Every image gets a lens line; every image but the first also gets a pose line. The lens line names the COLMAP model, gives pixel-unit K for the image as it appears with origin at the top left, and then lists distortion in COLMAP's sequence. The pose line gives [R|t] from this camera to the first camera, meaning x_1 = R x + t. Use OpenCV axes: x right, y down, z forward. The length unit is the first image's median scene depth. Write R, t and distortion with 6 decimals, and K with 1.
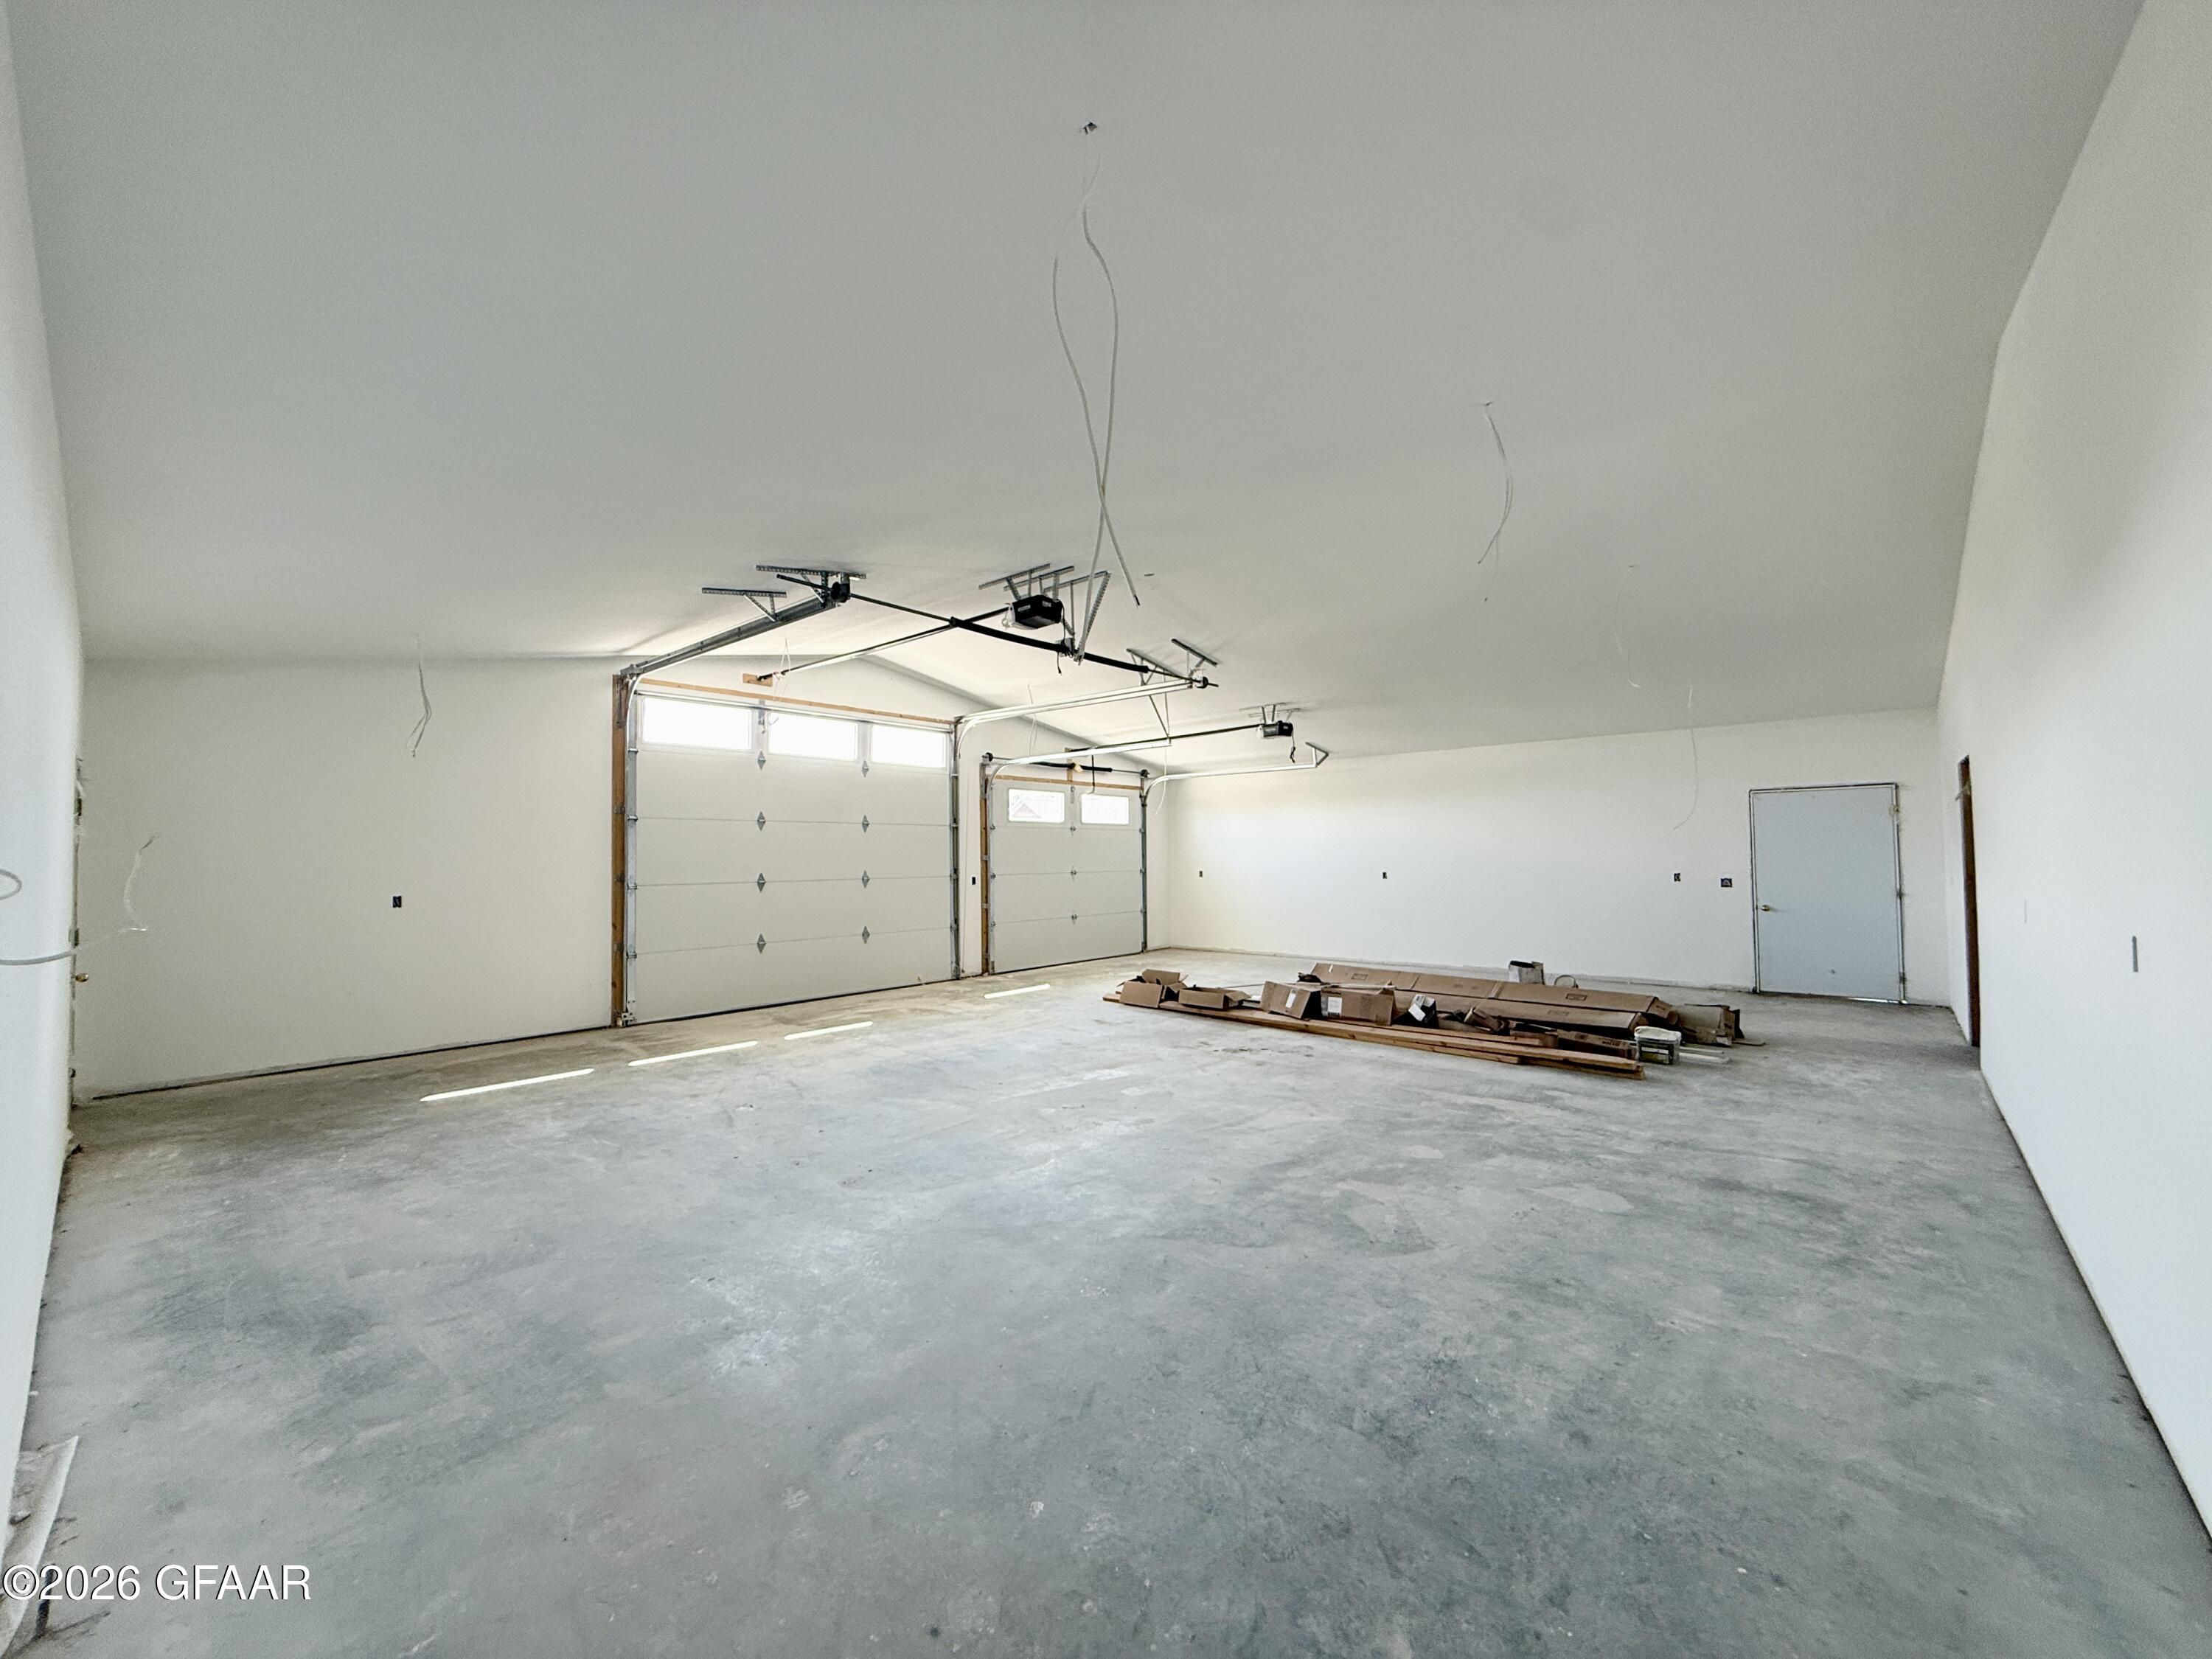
lens RADIAL K [[878.8, 0, 1098.3], [0, 878.8, 833.5], [0, 0, 1]] dist [0.000865, -0.000295]
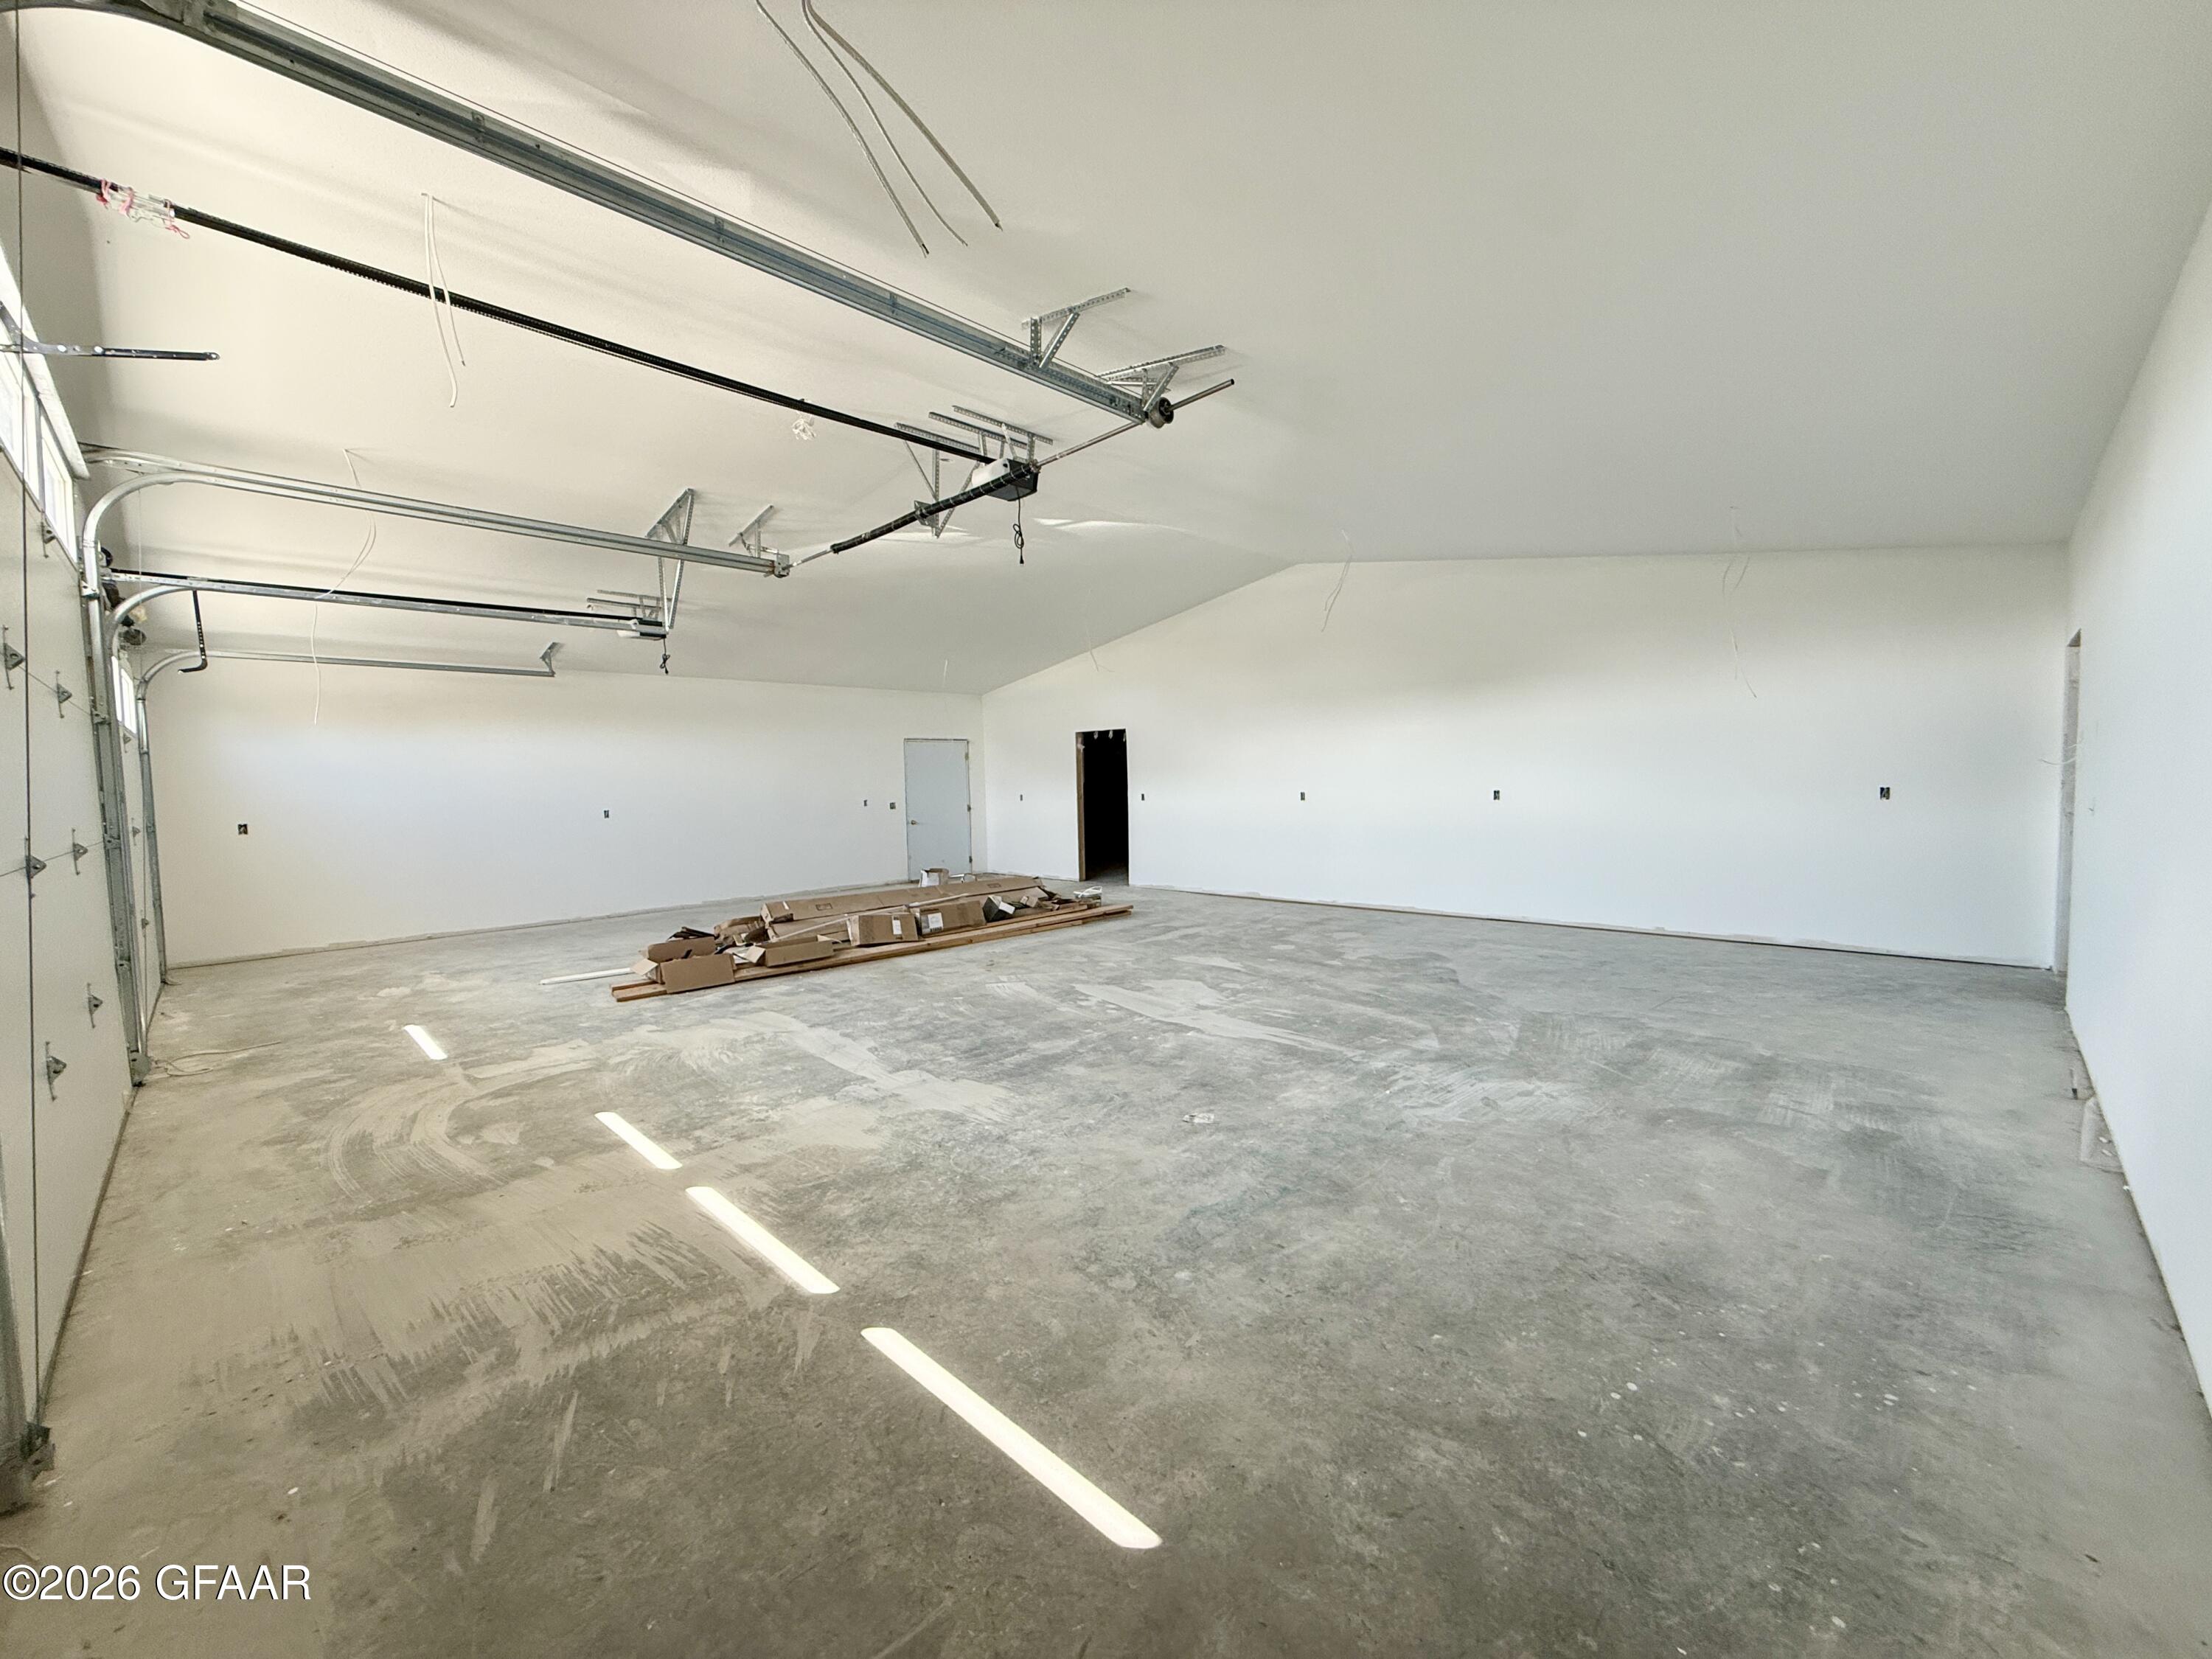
lens RADIAL K [[878.8, 0, 1106.2], [0, 878.8, 828.0], [0, 0, 1]] dist [0.000865, -0.000295]
pose [[0.051686, -0.046512, 0.997580, -0.678309], [-0.000273, 0.998914, 0.046588, 0.028662], [-0.998663, -0.002680, 0.051617, 0.642615]]
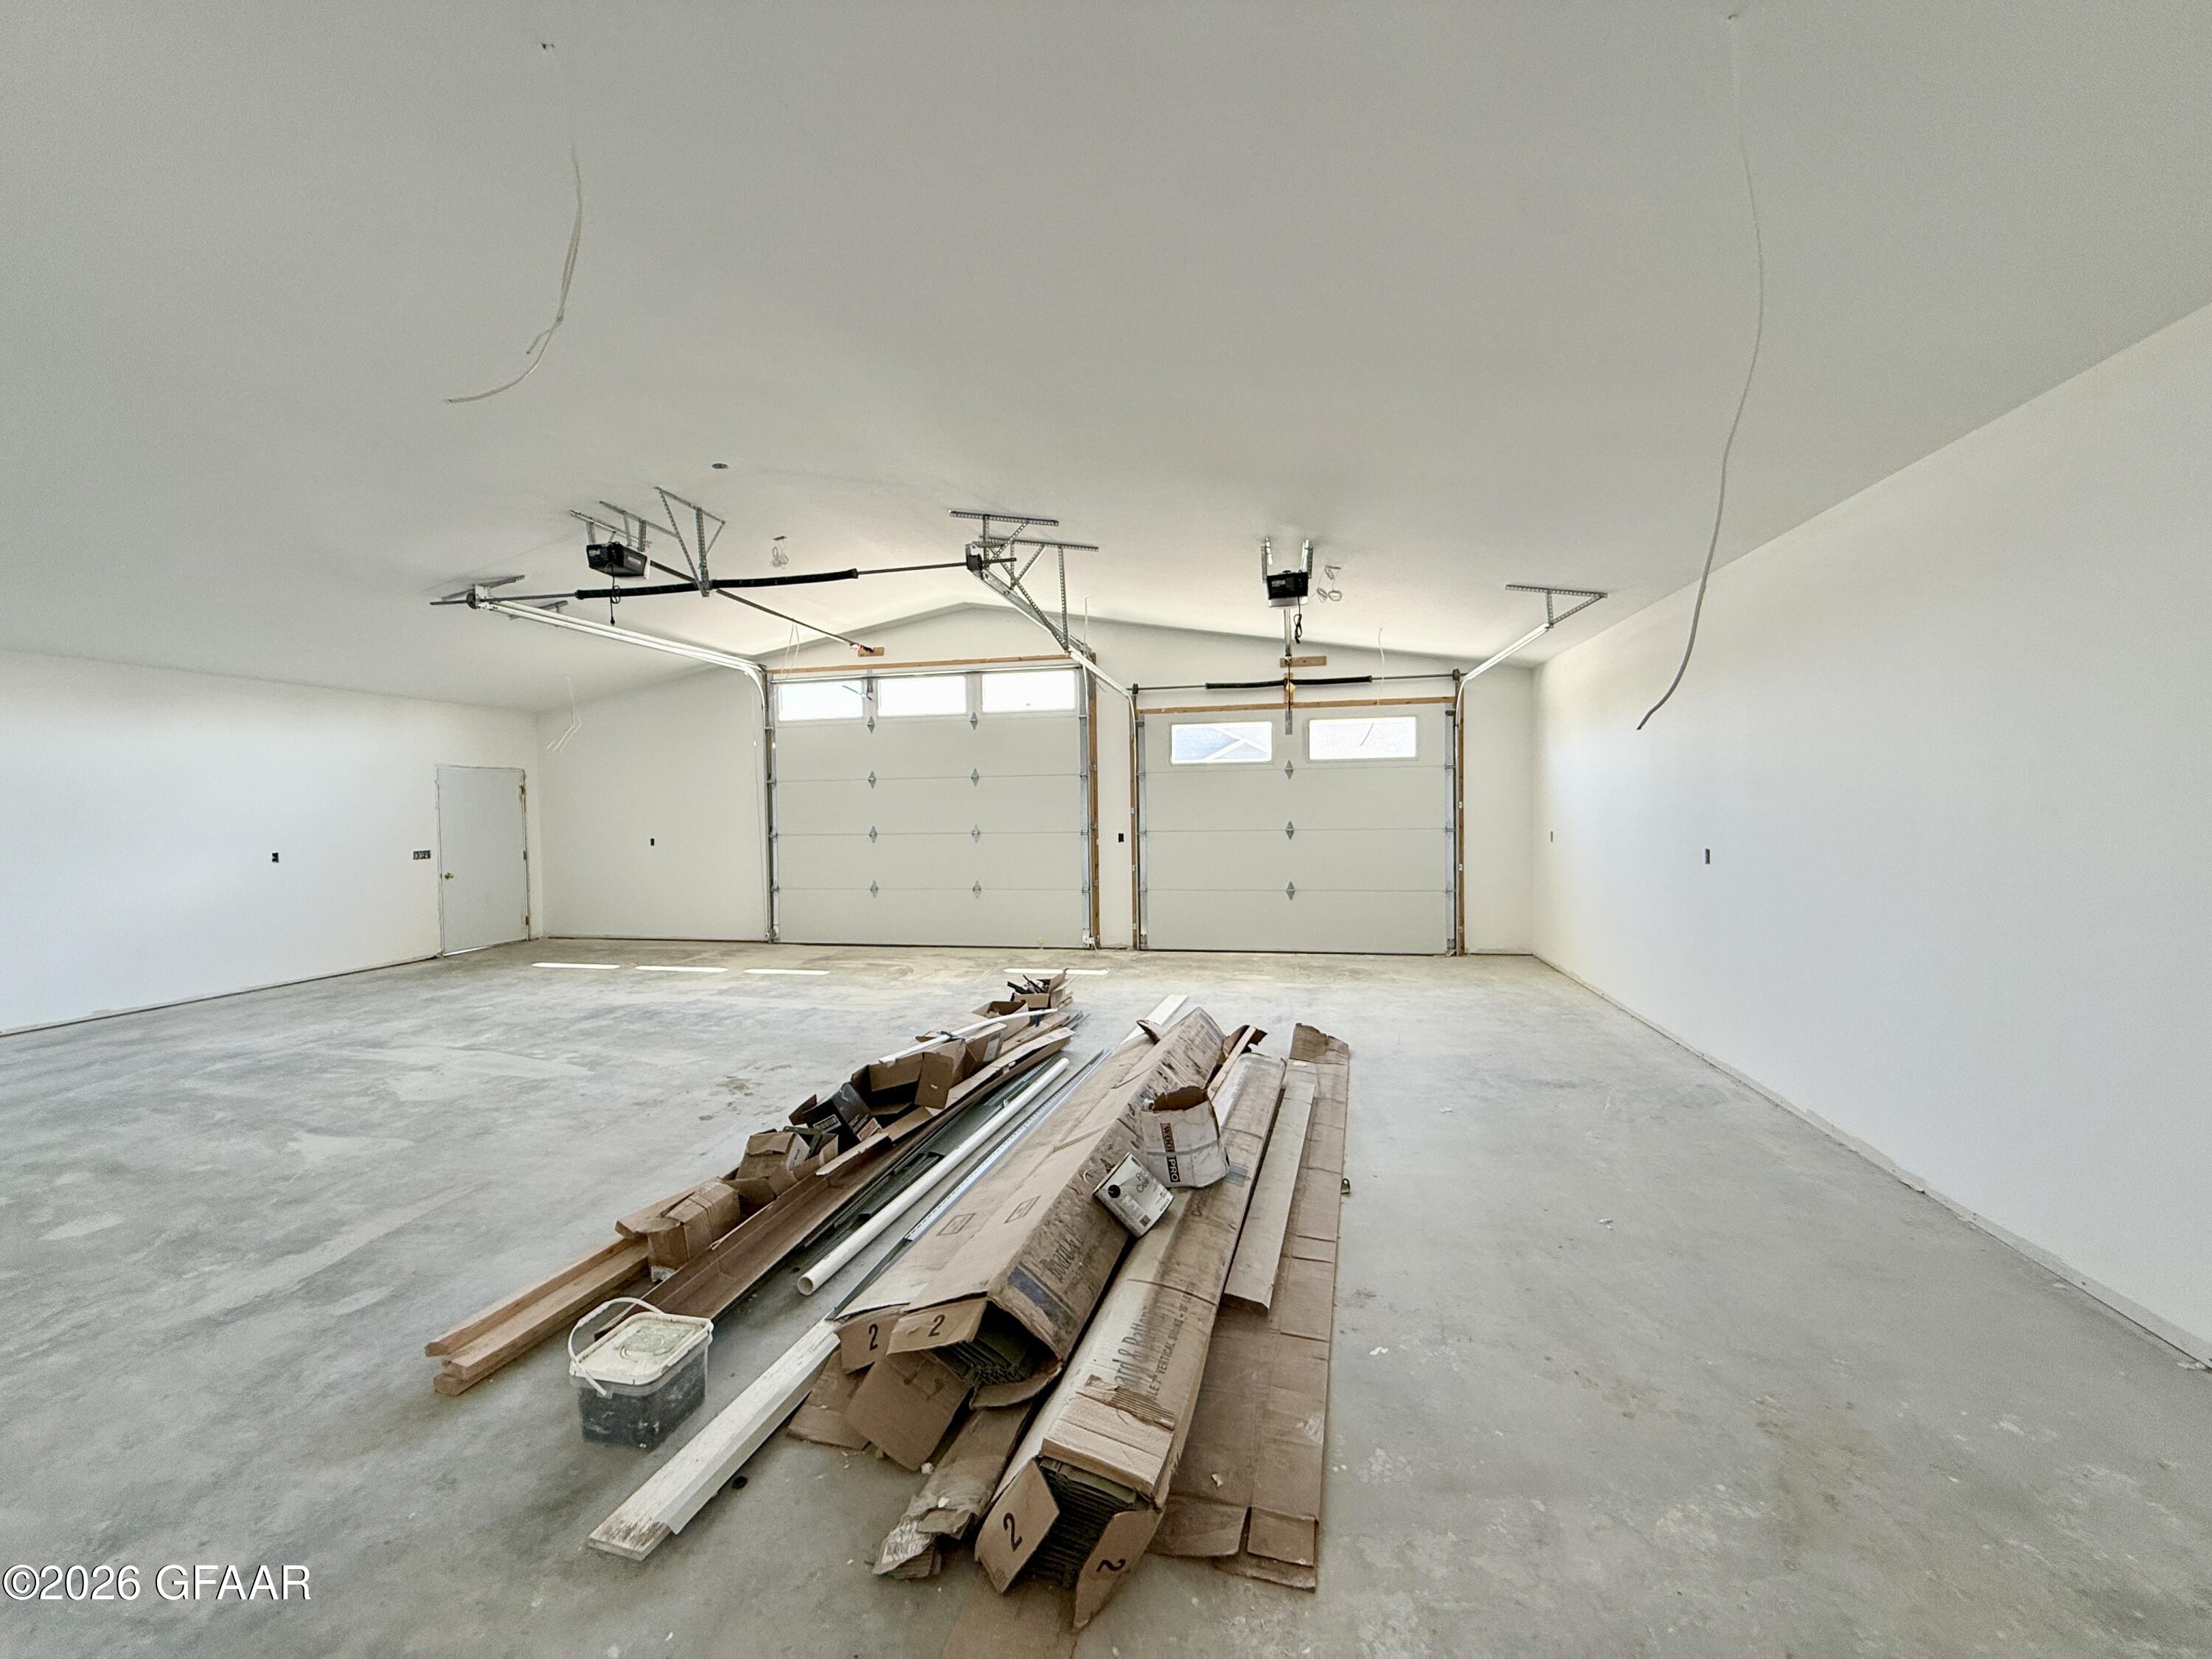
lens RADIAL K [[878.8, 0, 1104.8], [0, 878.8, 823.2], [0, 0, 1]] dist [0.000865, -0.000295]
pose [[0.496250, 0.019462, -0.867961, 0.752179], [0.033290, 0.998587, 0.041424, 0.005229], [0.867541, -0.049451, 0.494901, 0.722814]]
